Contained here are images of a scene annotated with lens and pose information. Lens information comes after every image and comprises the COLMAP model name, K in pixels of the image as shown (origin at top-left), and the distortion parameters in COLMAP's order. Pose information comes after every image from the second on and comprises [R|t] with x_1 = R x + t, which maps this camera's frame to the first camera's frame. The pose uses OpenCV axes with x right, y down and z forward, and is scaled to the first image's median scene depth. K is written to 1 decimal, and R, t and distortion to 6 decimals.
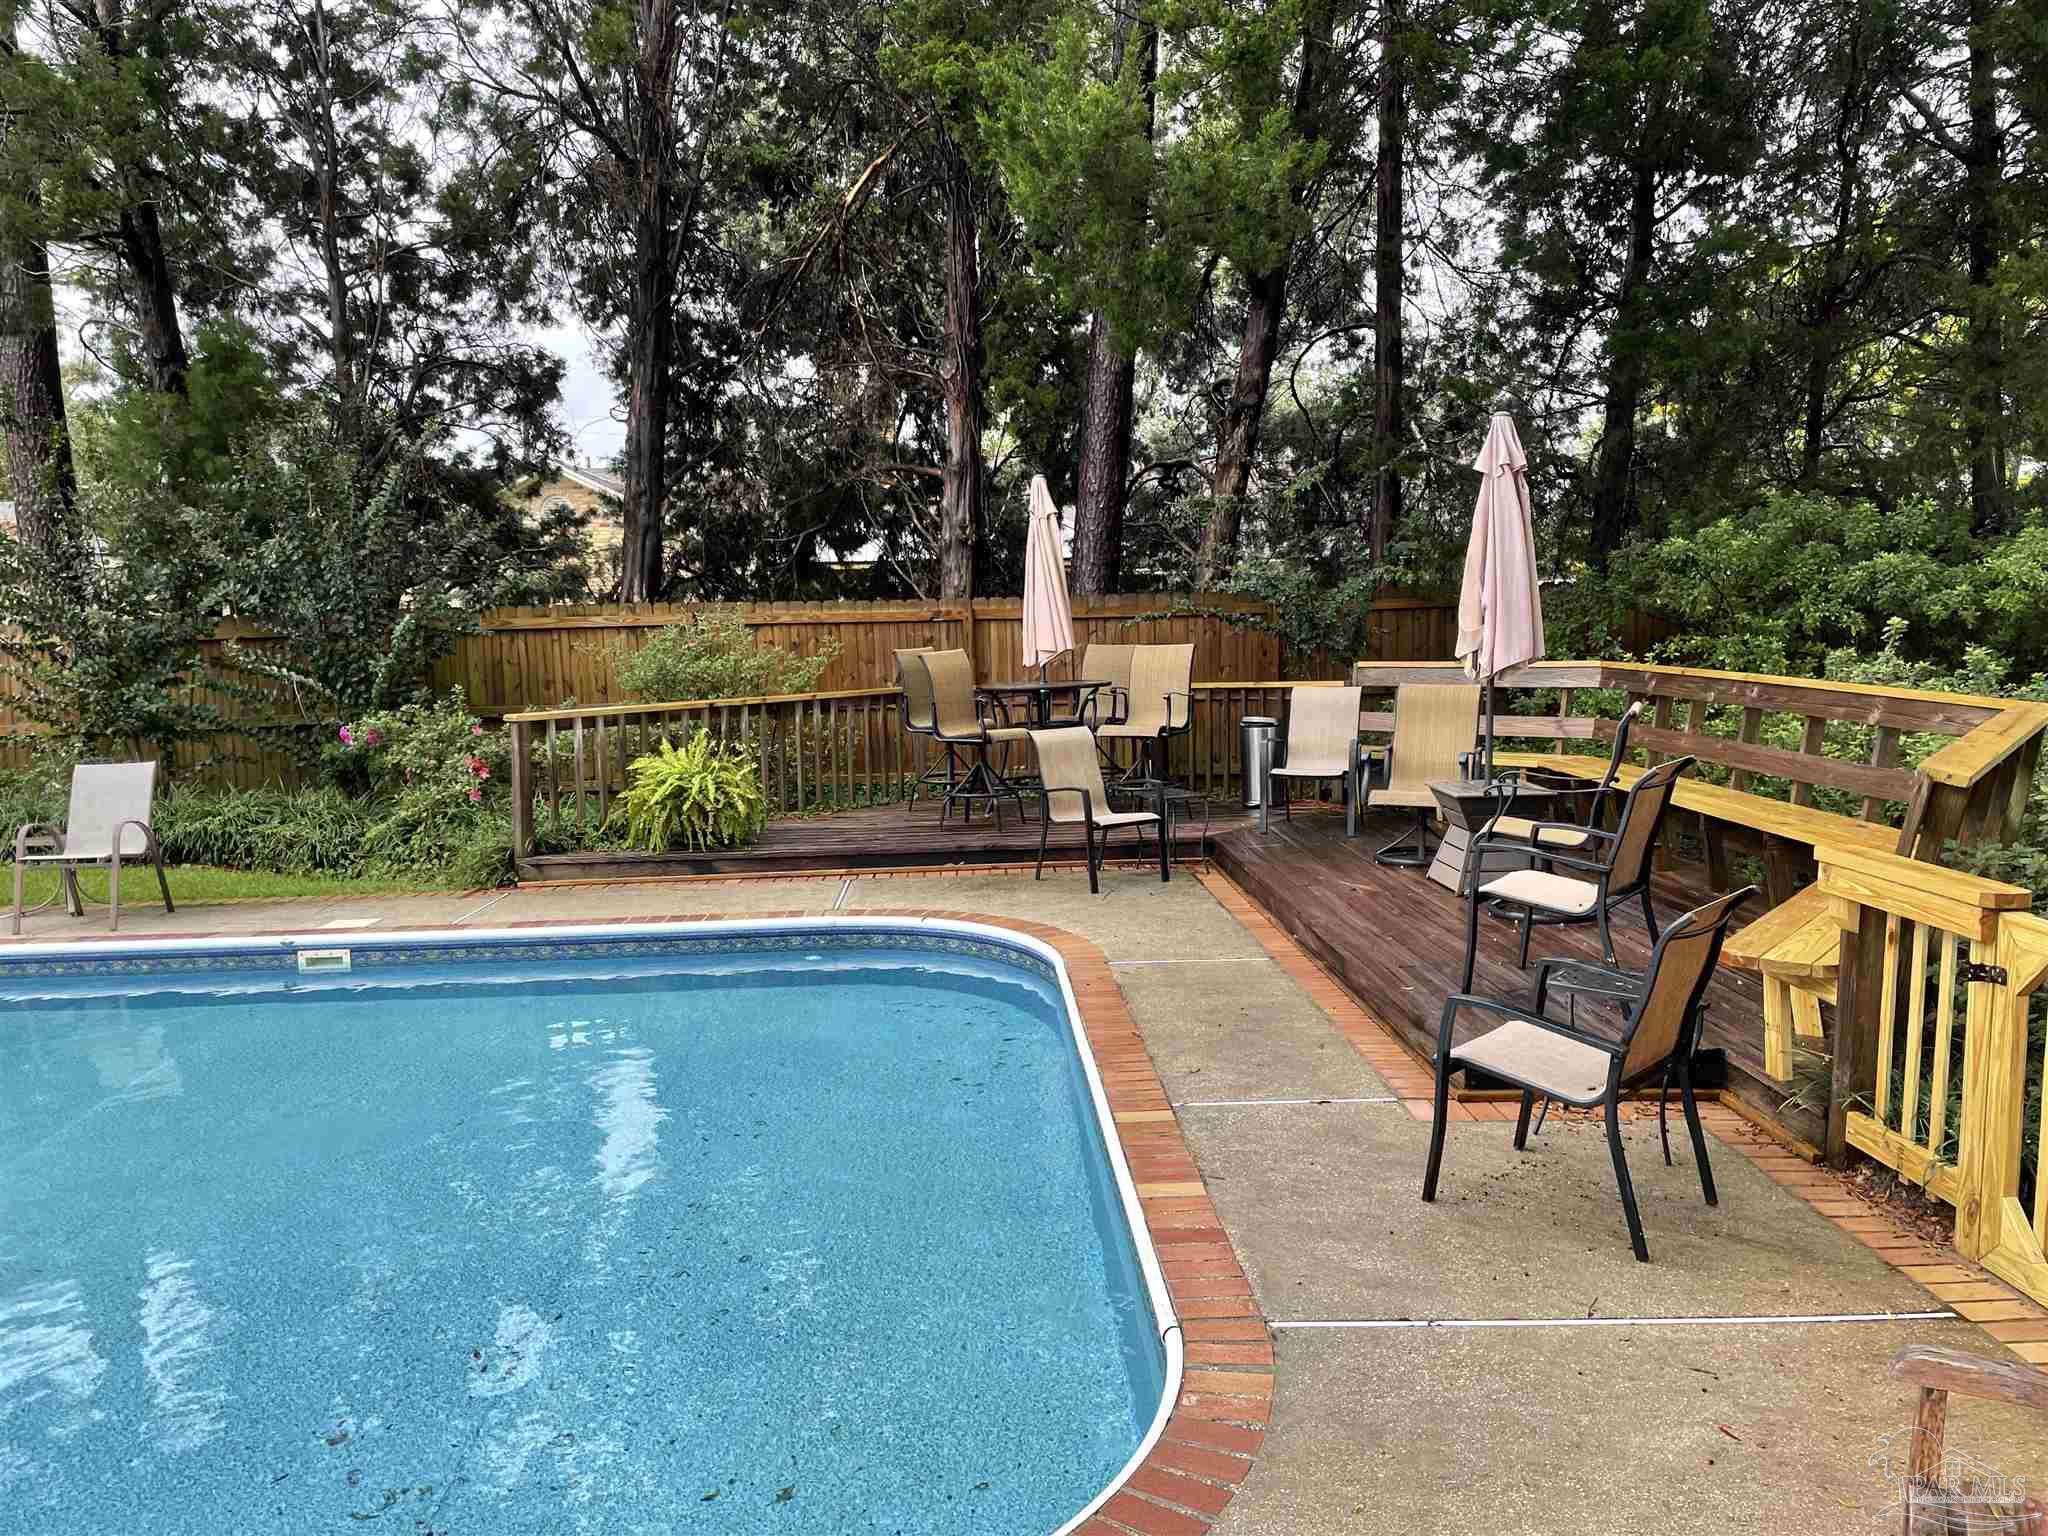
lens RADIAL K [[1530.2, 0, 1024.0], [0, 1530.2, 768.0], [0, 0, 1]] dist [0.104957, -0.153432]
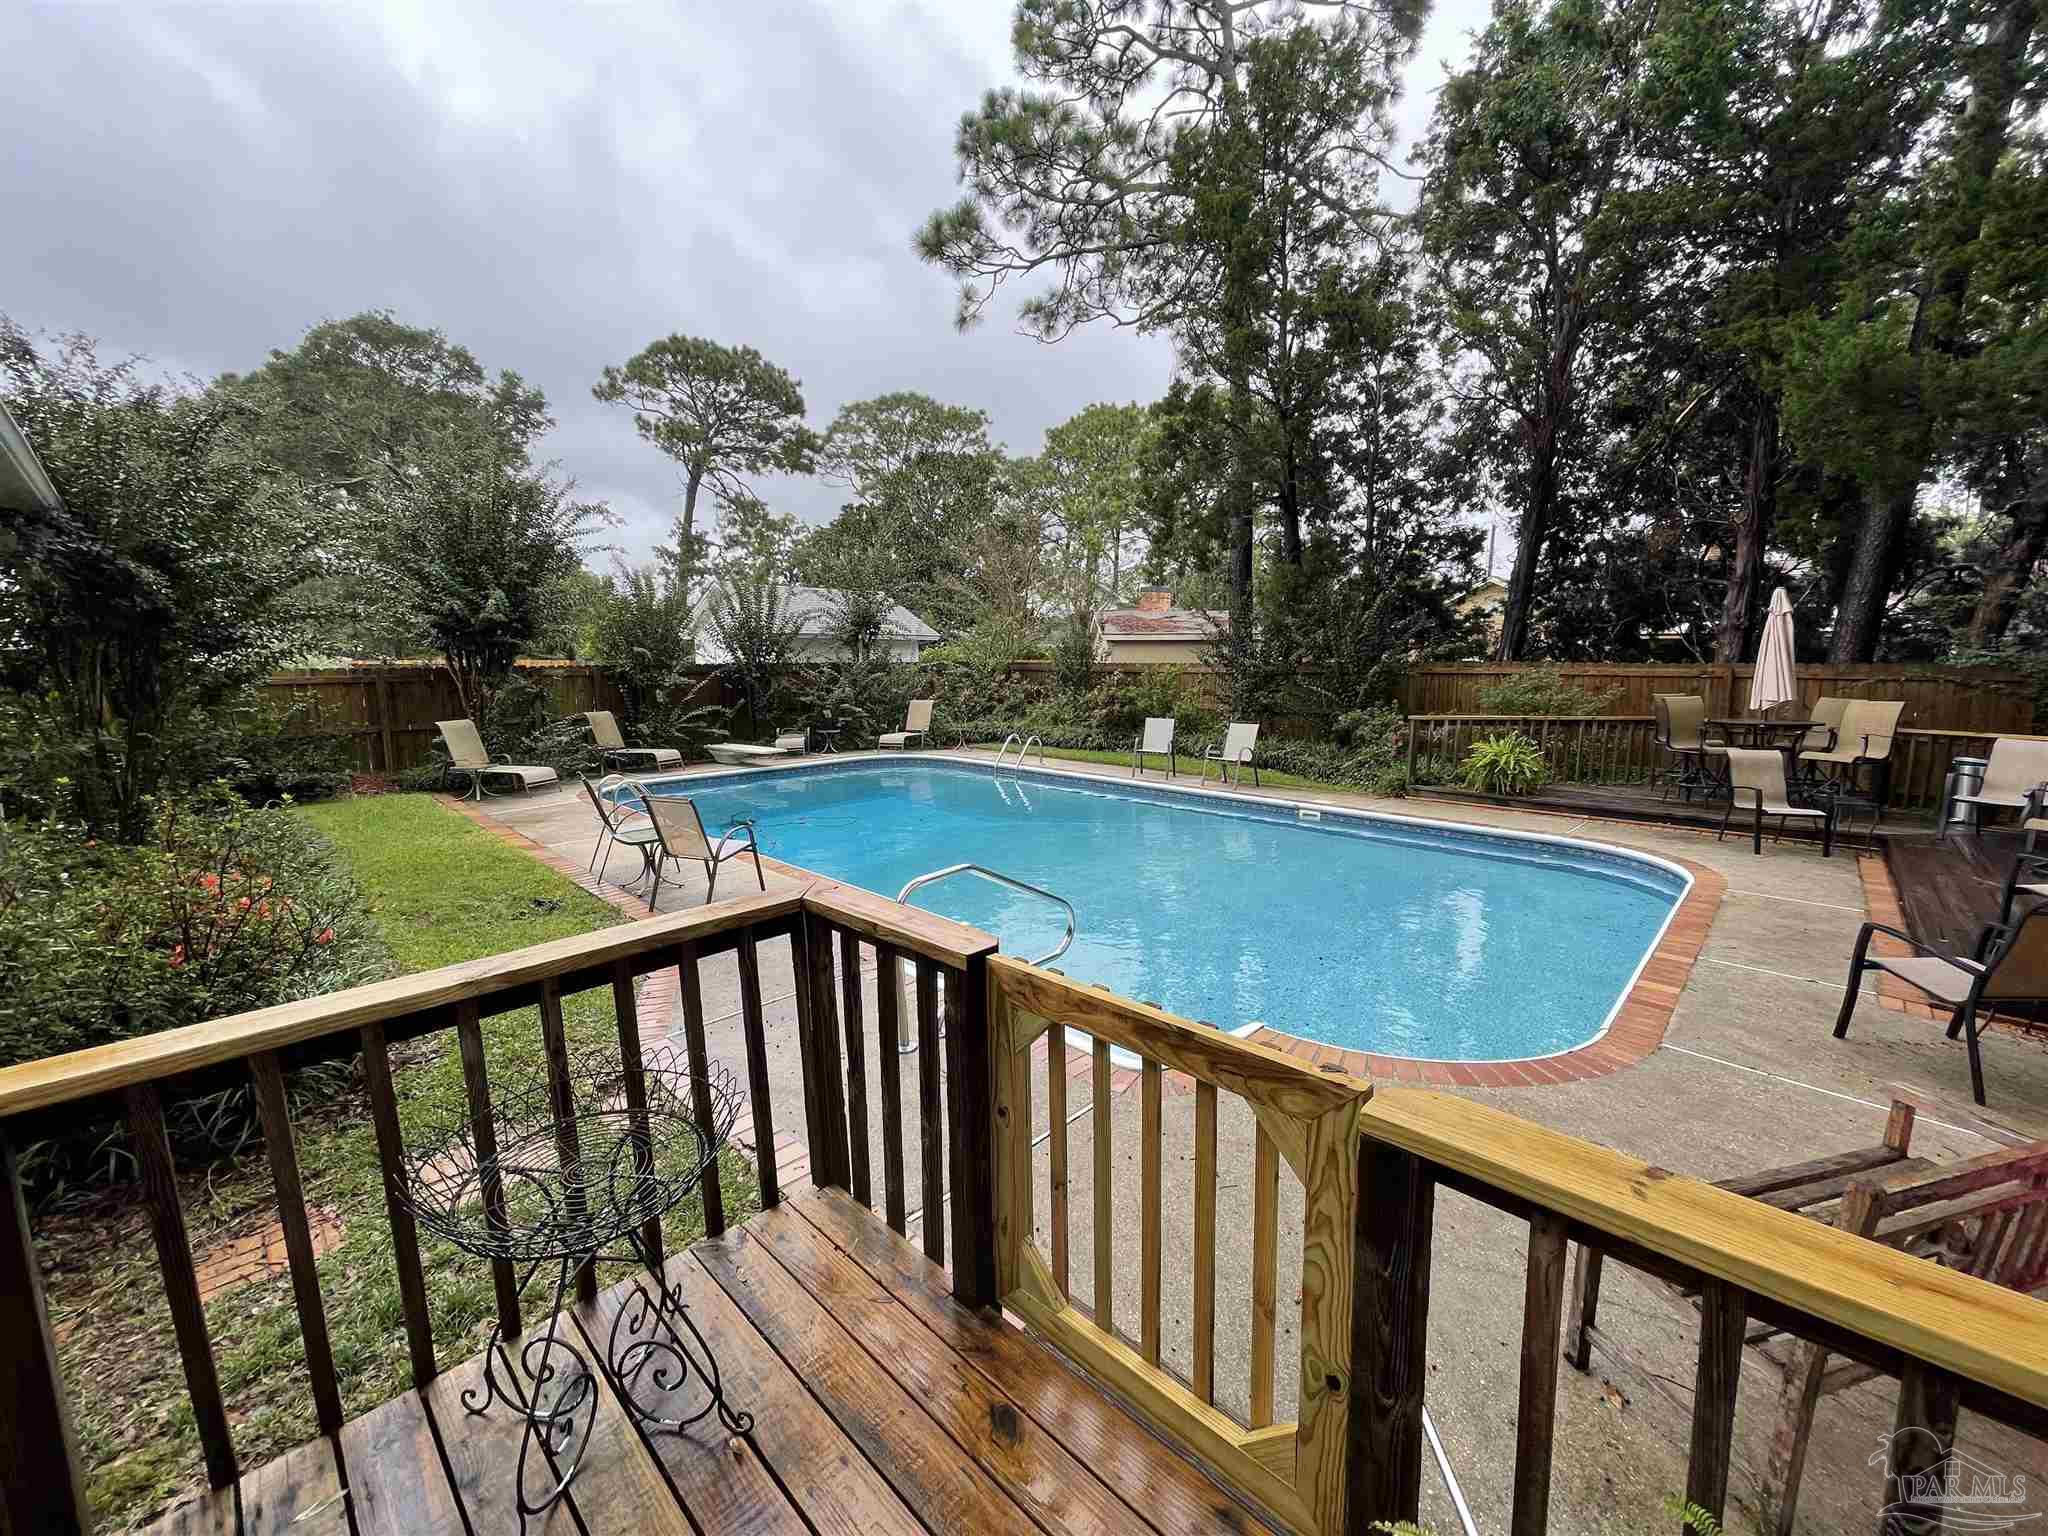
lens RADIAL K [[821.1, 0, 1027.8], [0, 821.1, 758.5], [0, 0, 1]] dist [0.000349, 0.000036]
pose [[0.679375, 0.113465, -0.724965, 0.098136], [-0.094475, 0.993275, 0.066924, -0.002254], [0.727684, 0.023025, 0.685526, -0.105163]]
